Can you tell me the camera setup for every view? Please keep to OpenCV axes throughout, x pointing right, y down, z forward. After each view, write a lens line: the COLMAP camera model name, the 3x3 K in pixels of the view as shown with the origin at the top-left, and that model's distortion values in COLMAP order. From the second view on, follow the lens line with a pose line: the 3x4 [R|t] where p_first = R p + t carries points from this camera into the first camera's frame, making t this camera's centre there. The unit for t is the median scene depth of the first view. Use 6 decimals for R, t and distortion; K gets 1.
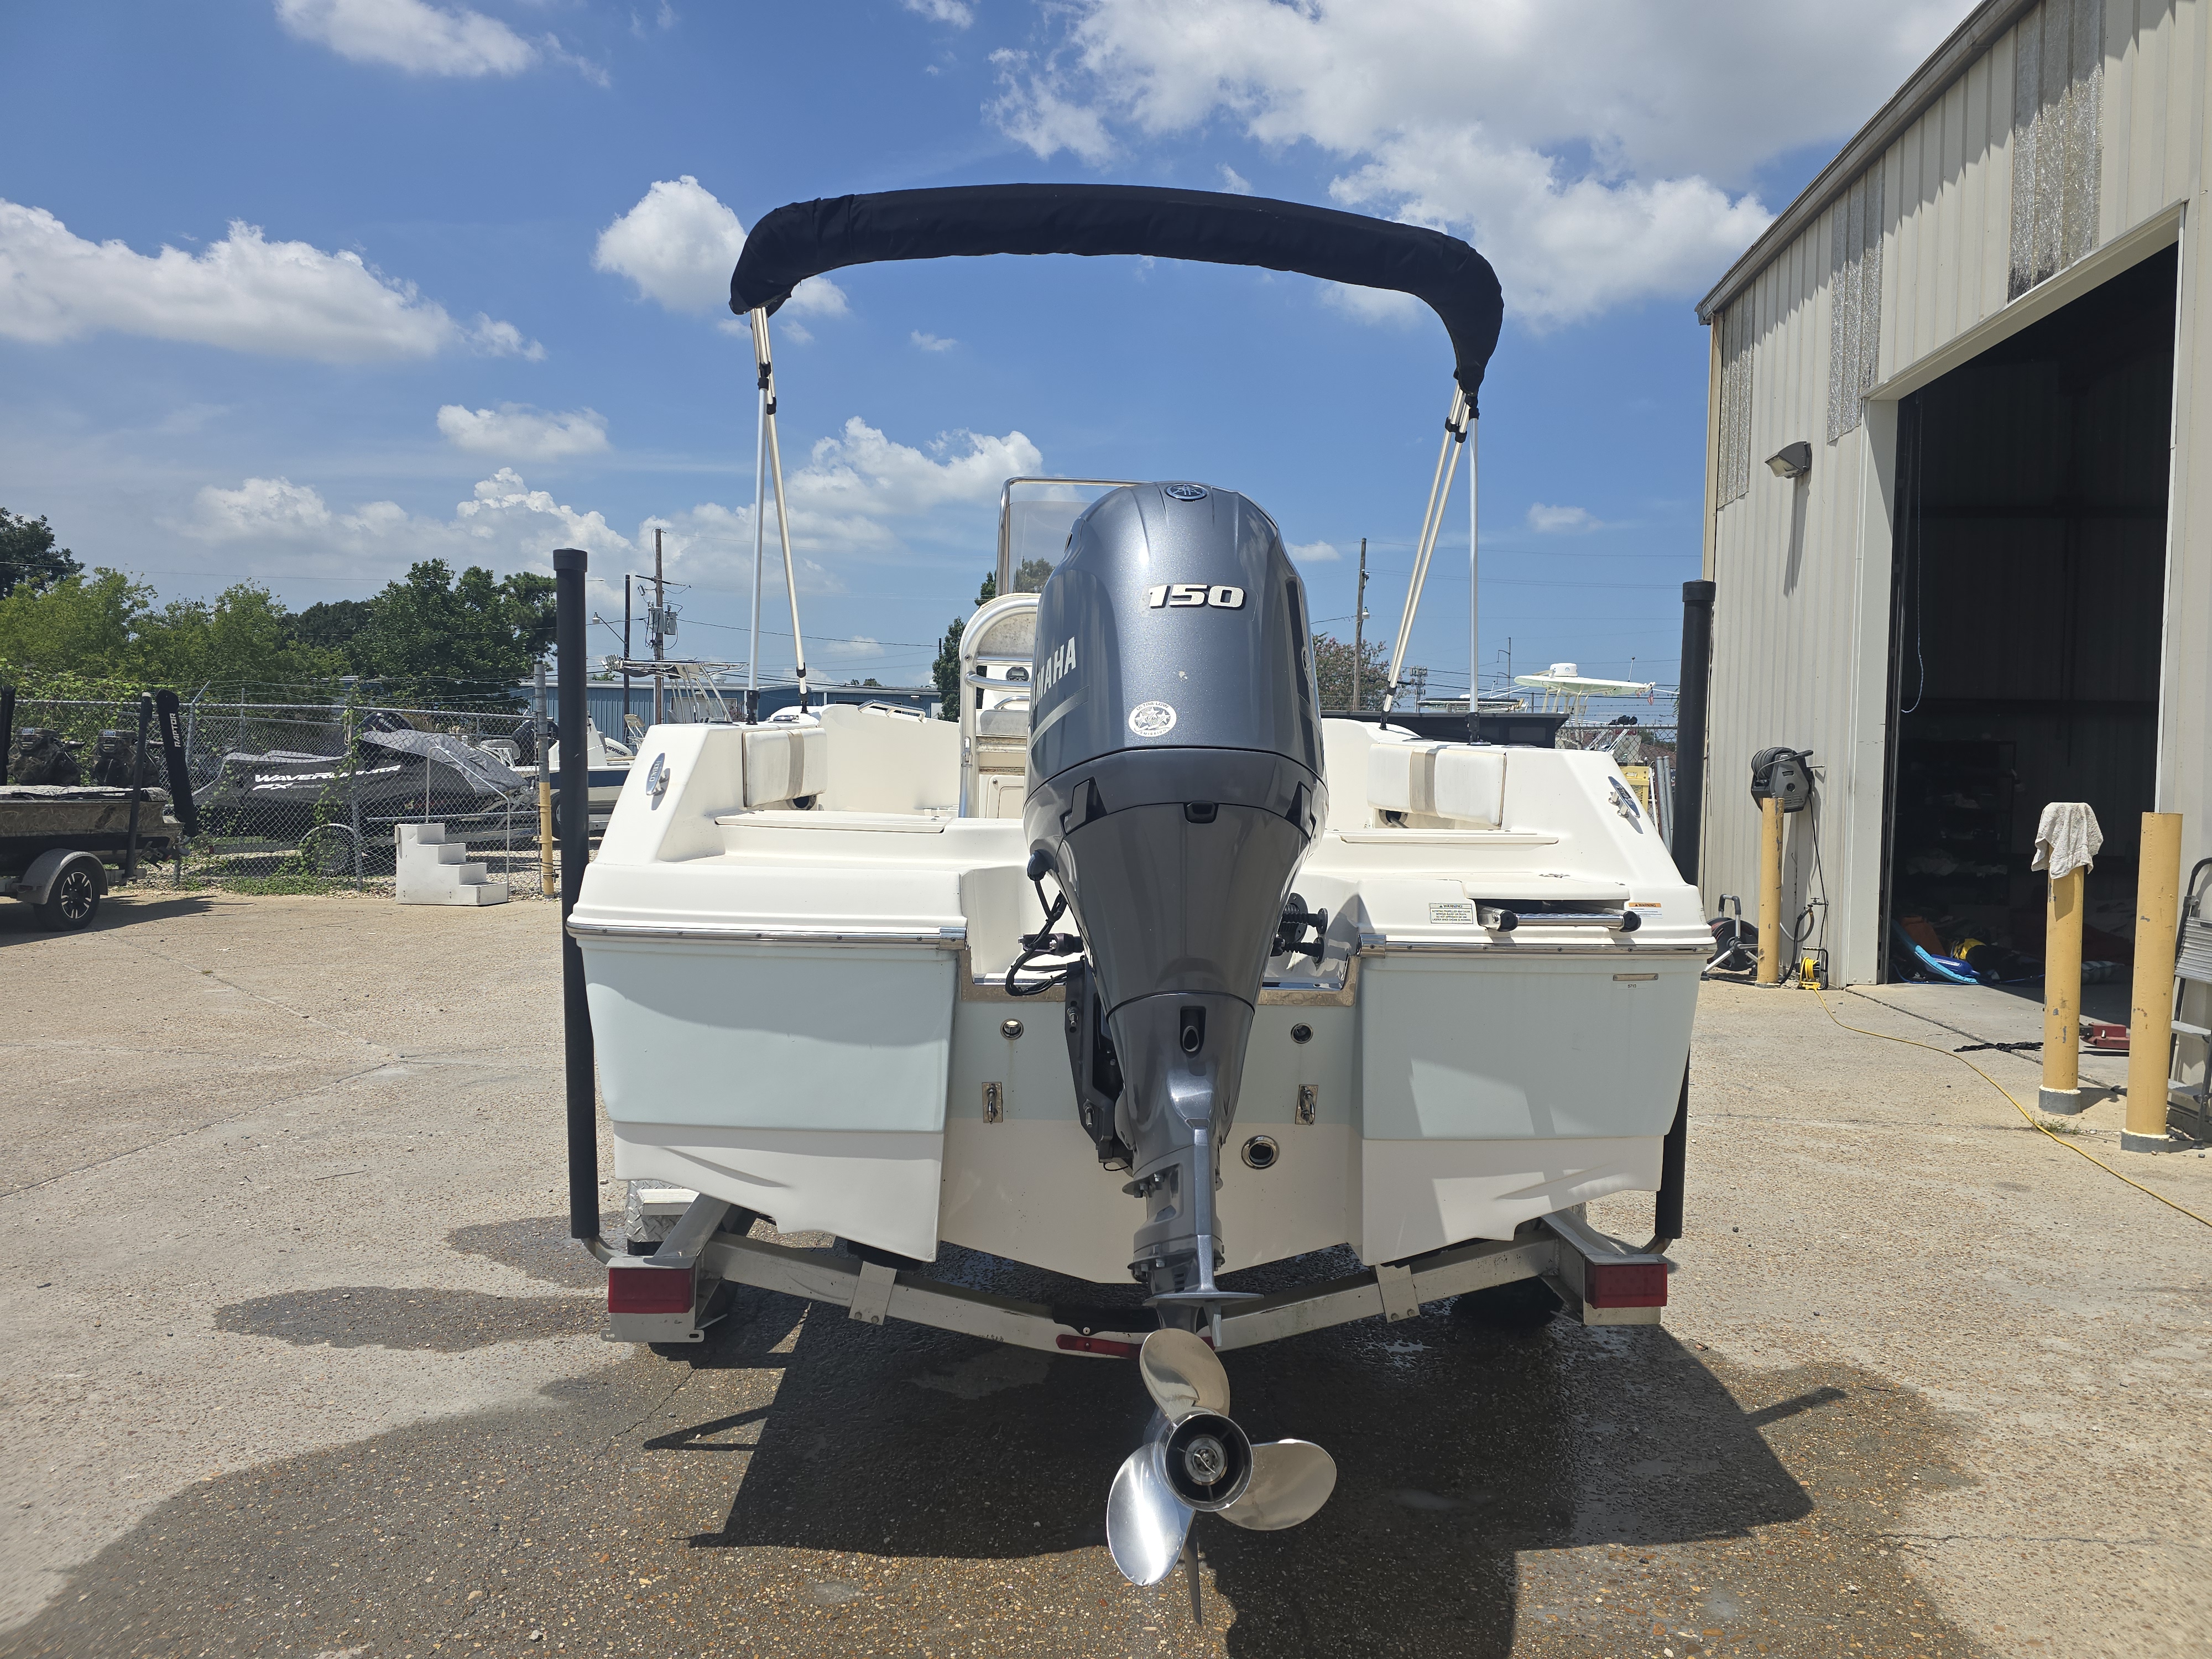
lens RADIAL K [[1477.1, 0, 1106.0], [0, 1477.1, 829.5], [0, 0, 1]] dist [0.047219, -0.040396]
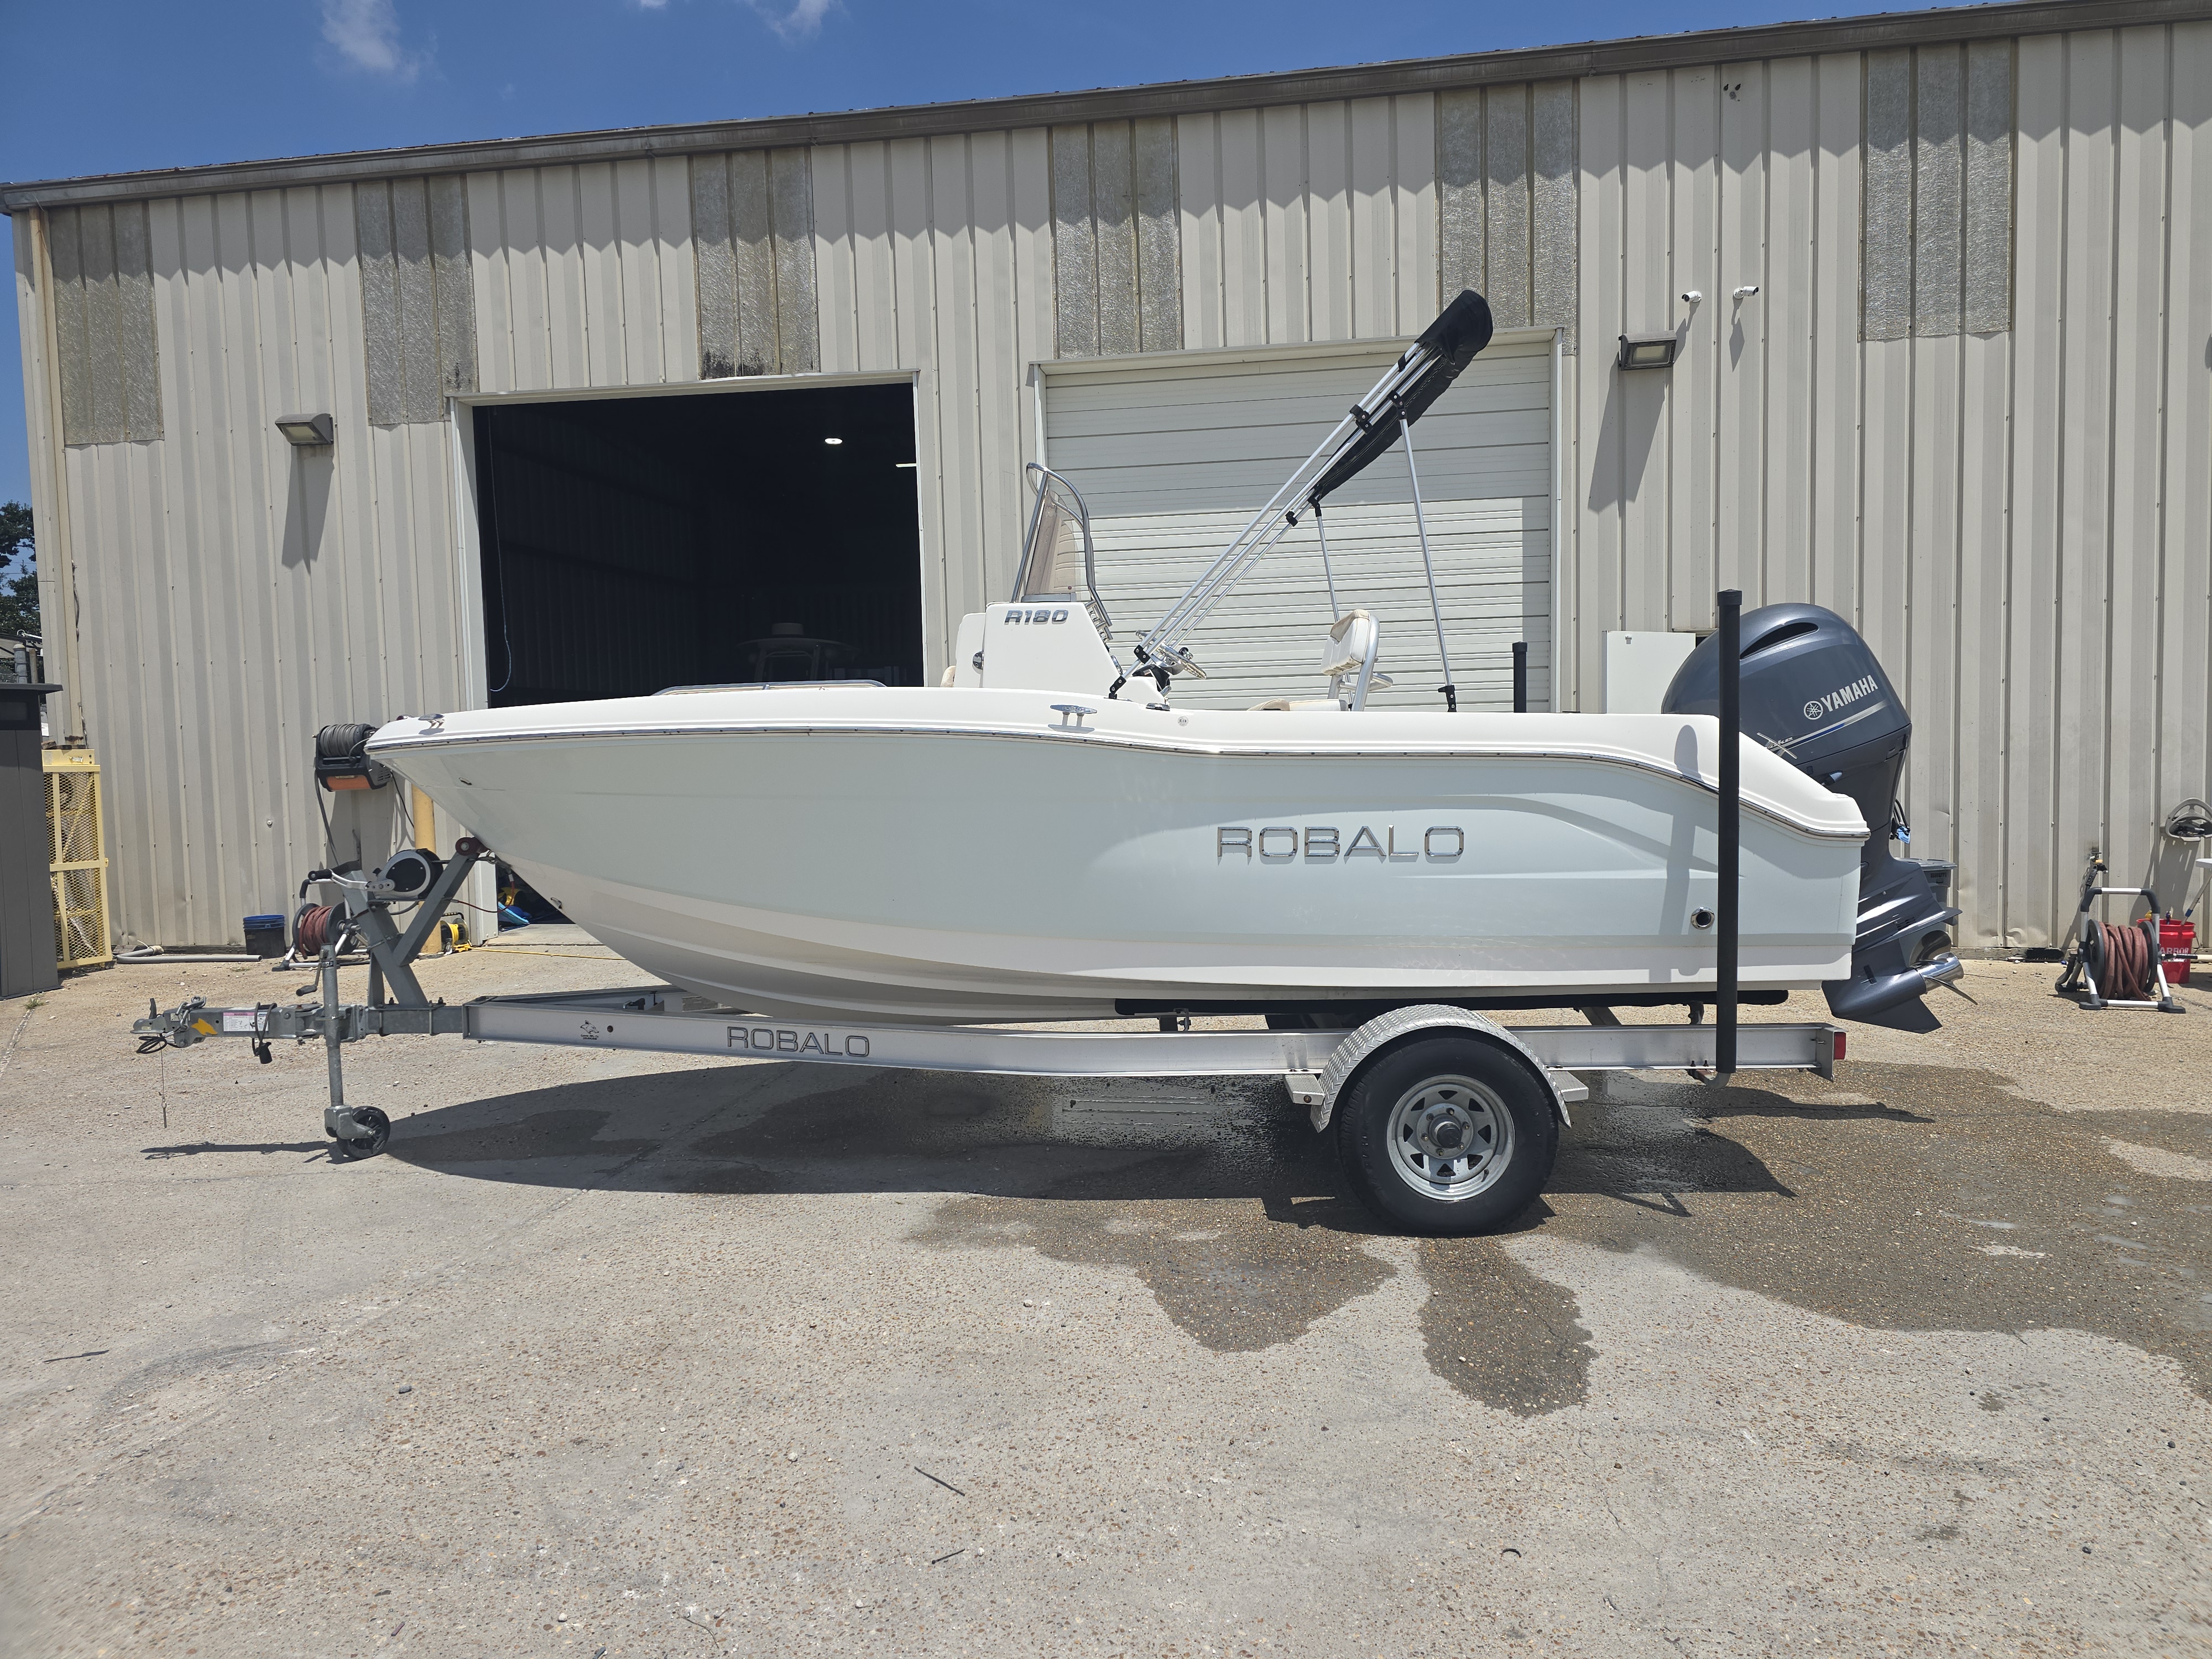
lens RADIAL K [[1489.2, 0, 1141.2], [0, 1489.2, 827.8], [0, 0, 1]] dist [0.067085, -0.067128]
pose [[0.053449, -0.081191, 0.995264, -1.419017], [0.062312, 0.995018, 0.077825, -0.085333], [-0.996625, 0.057857, 0.058242, 1.150092]]
